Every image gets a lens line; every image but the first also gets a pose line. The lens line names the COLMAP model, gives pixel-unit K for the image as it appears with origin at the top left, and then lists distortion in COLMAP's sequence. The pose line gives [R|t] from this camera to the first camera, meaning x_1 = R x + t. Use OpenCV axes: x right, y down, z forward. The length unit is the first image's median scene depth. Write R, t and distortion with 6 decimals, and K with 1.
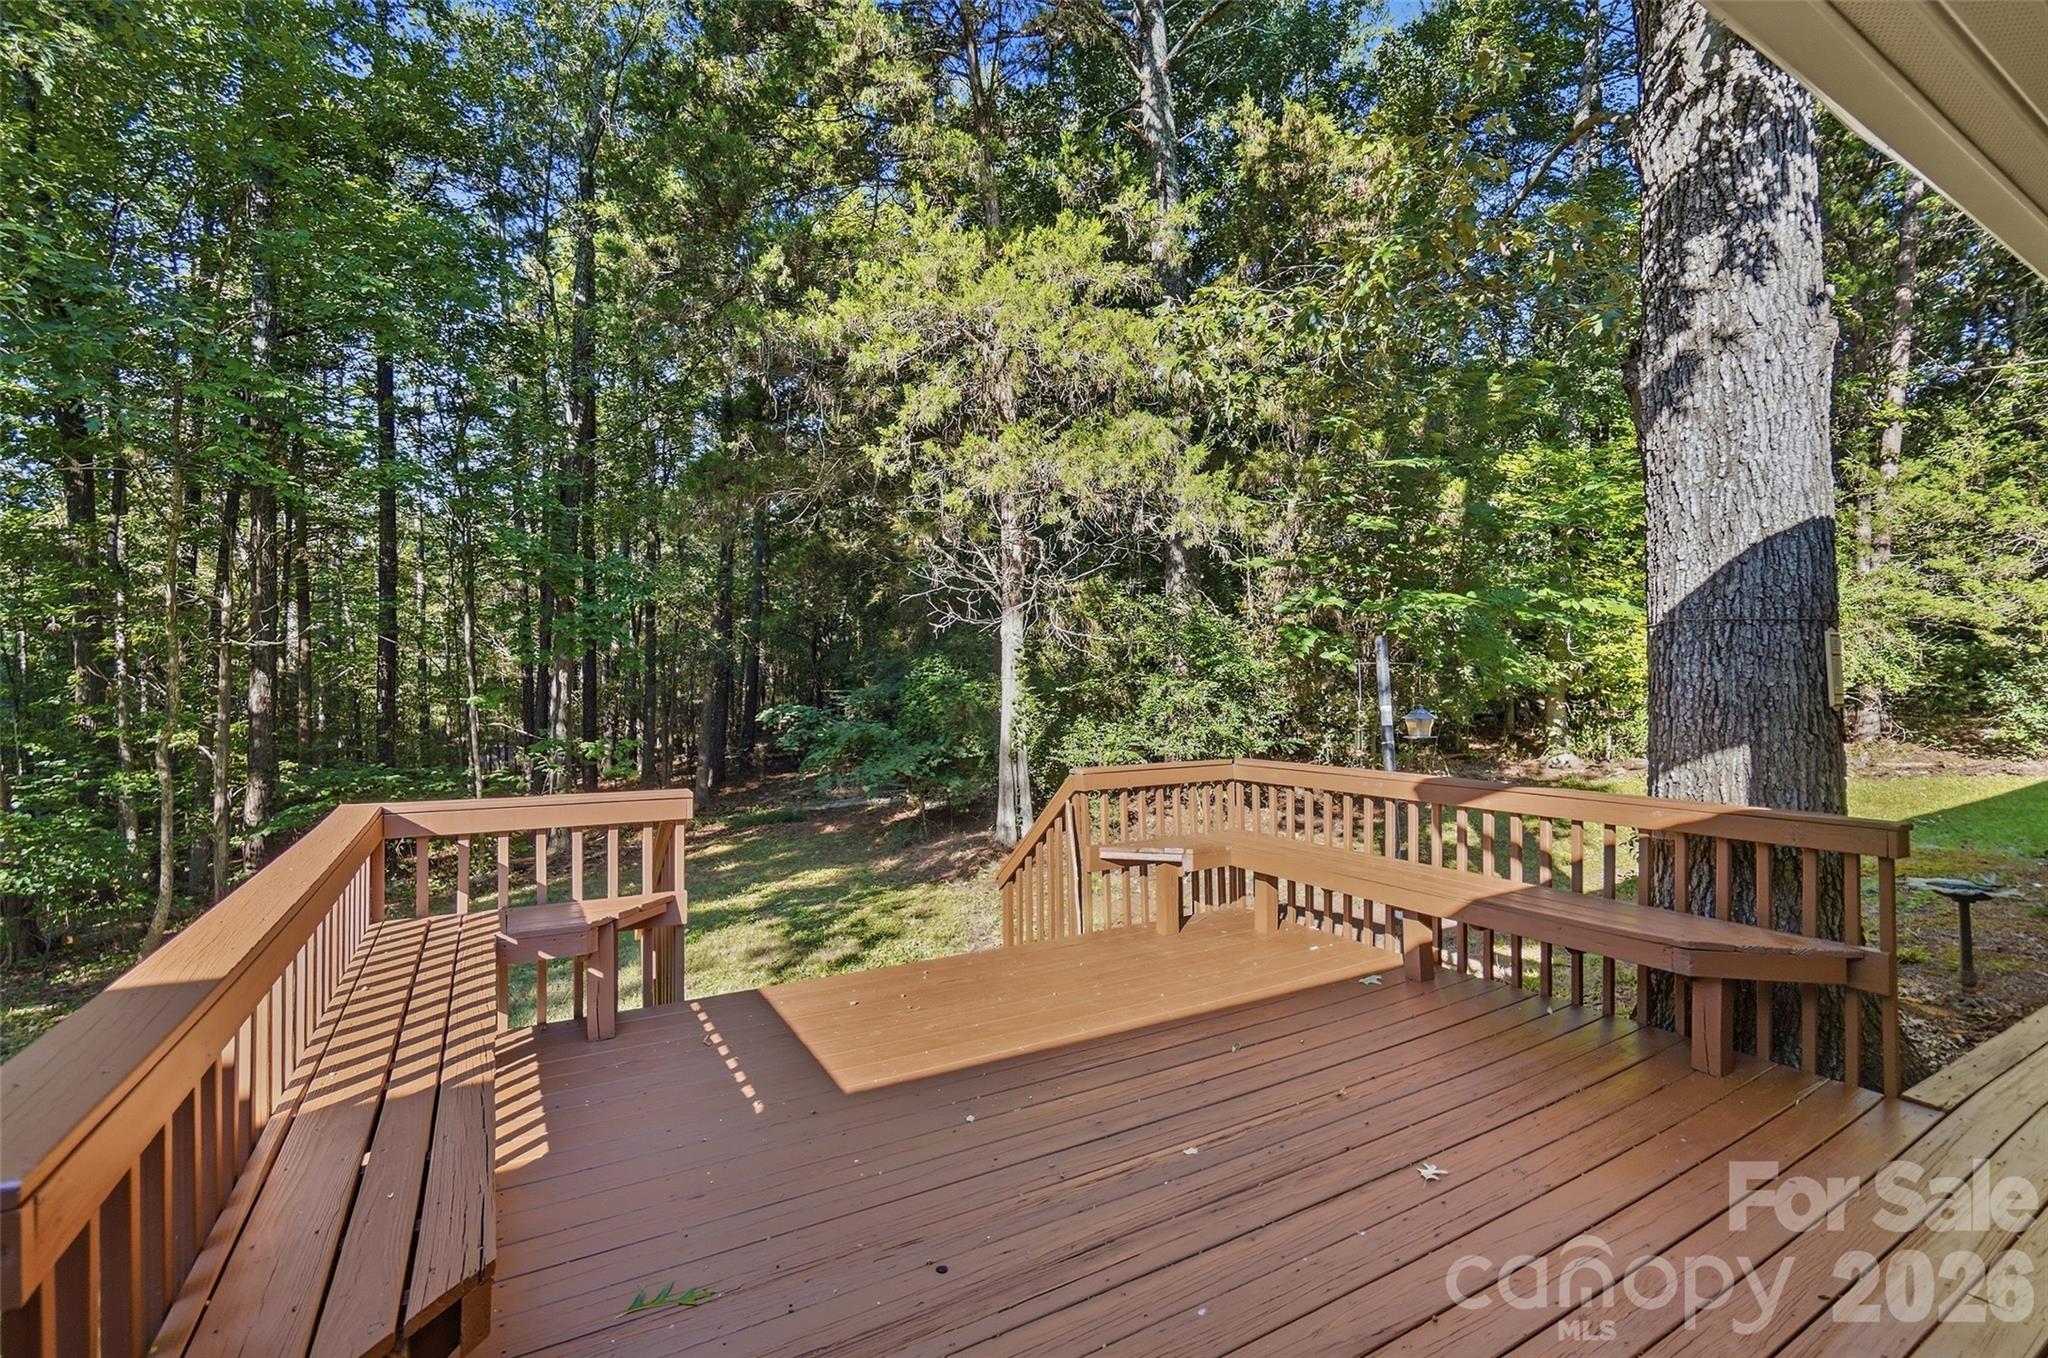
lens RADIAL K [[904.2, 0, 1036.6], [0, 904.2, 677.4], [0, 0, 1]] dist [-0.002422, 0.000651]
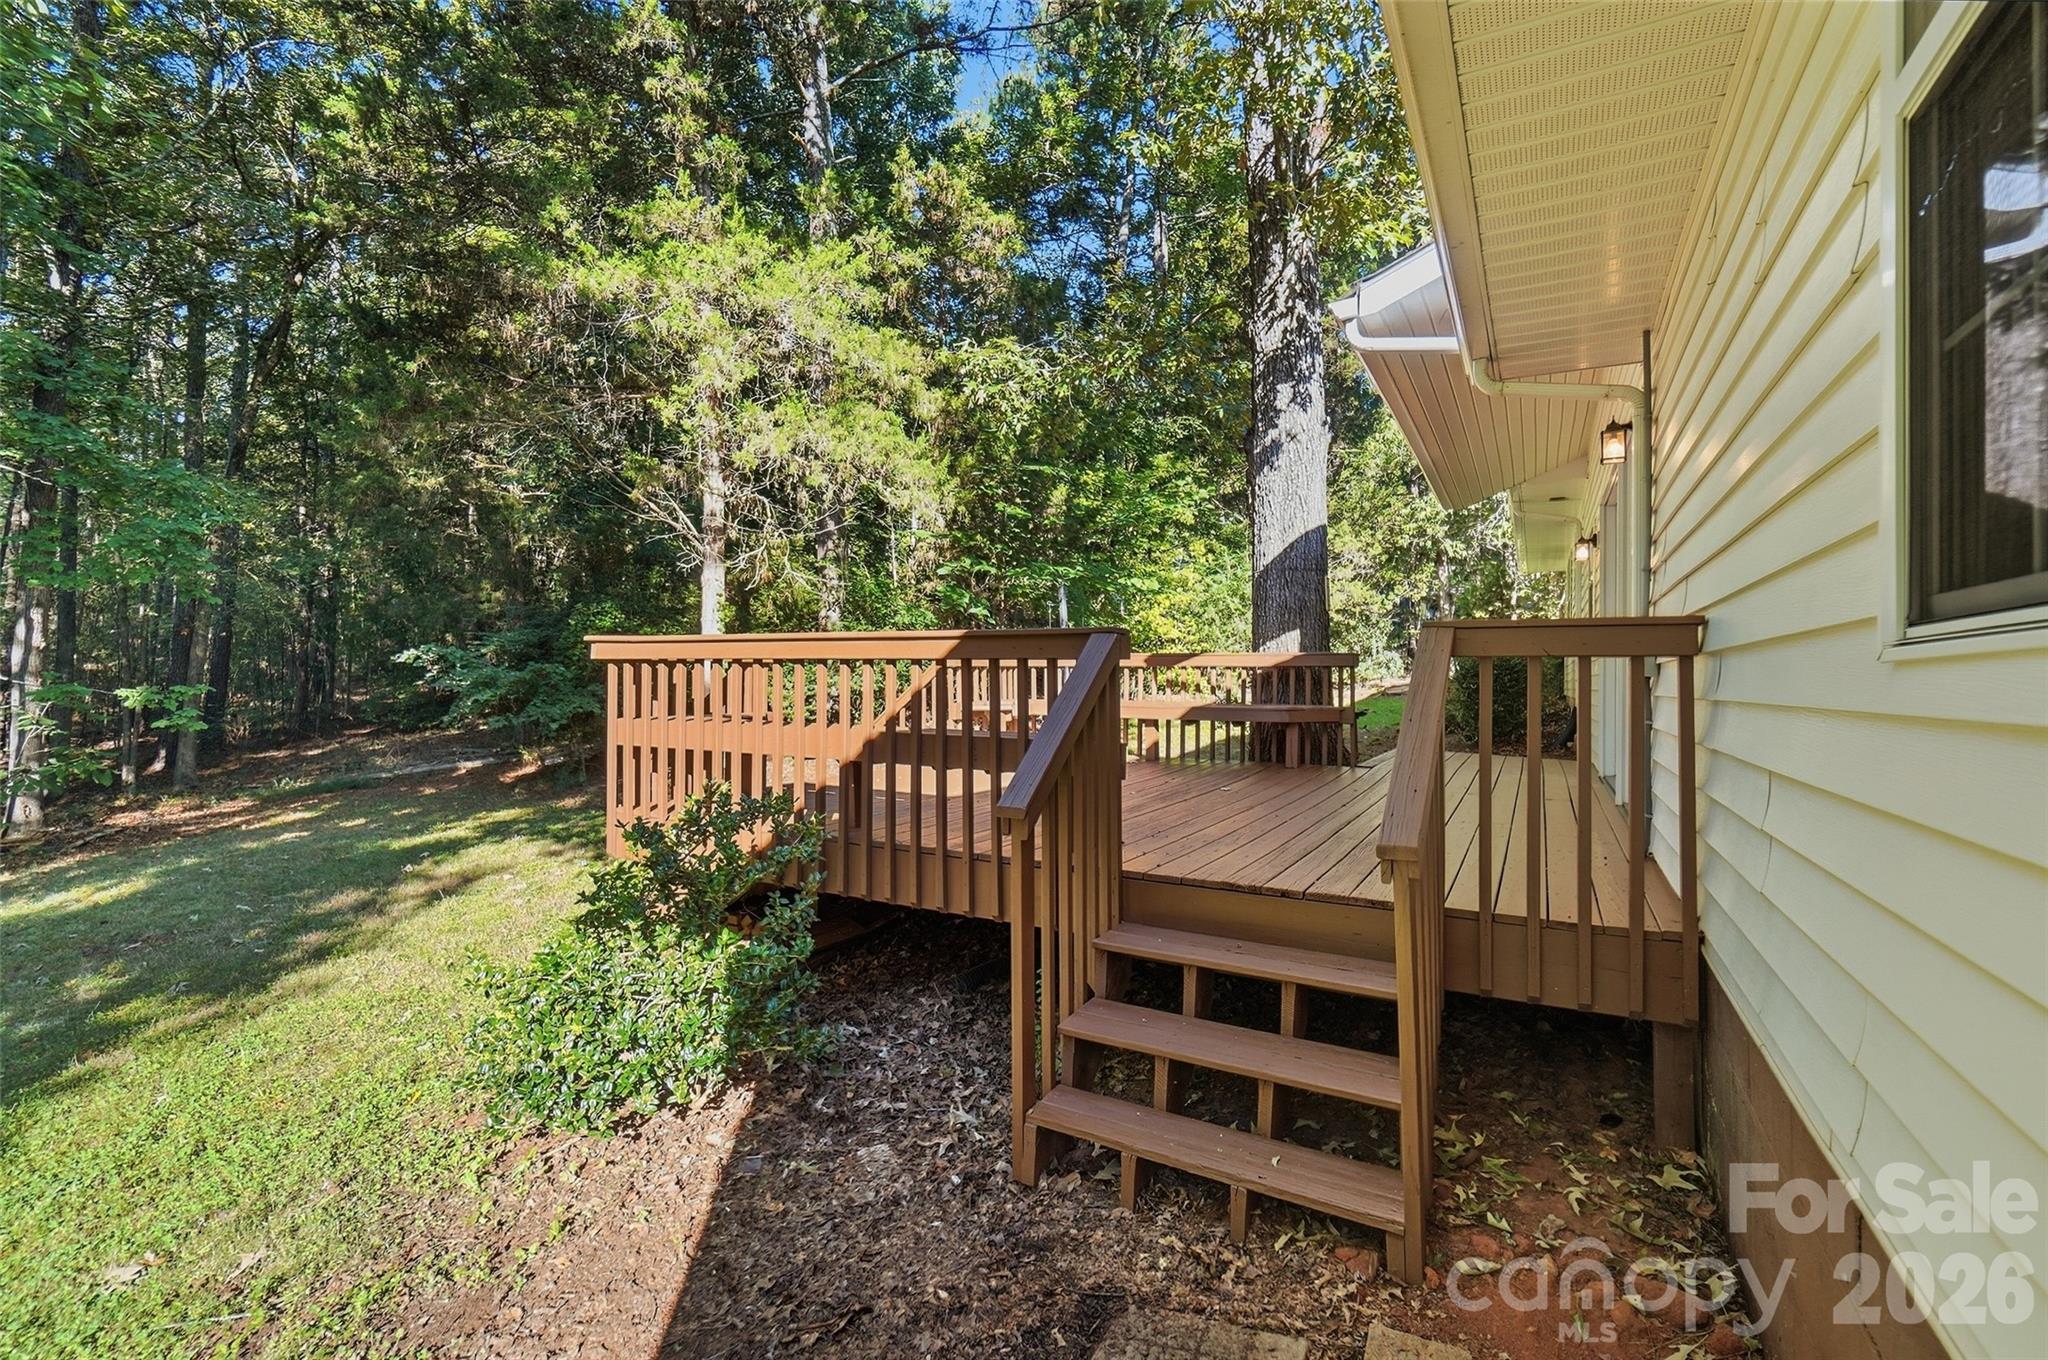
lens RADIAL K [[904.2, 0, 1036.6], [0, 904.2, 678.4], [0, 0, 1]] dist [-0.002422, 0.000651]
pose [[0.863953, 0.002141, 0.503567, -0.776078], [-0.011581, 0.999811, 0.015619, 0.158222], [-0.503438, -0.019326, 0.863815, -0.510190]]
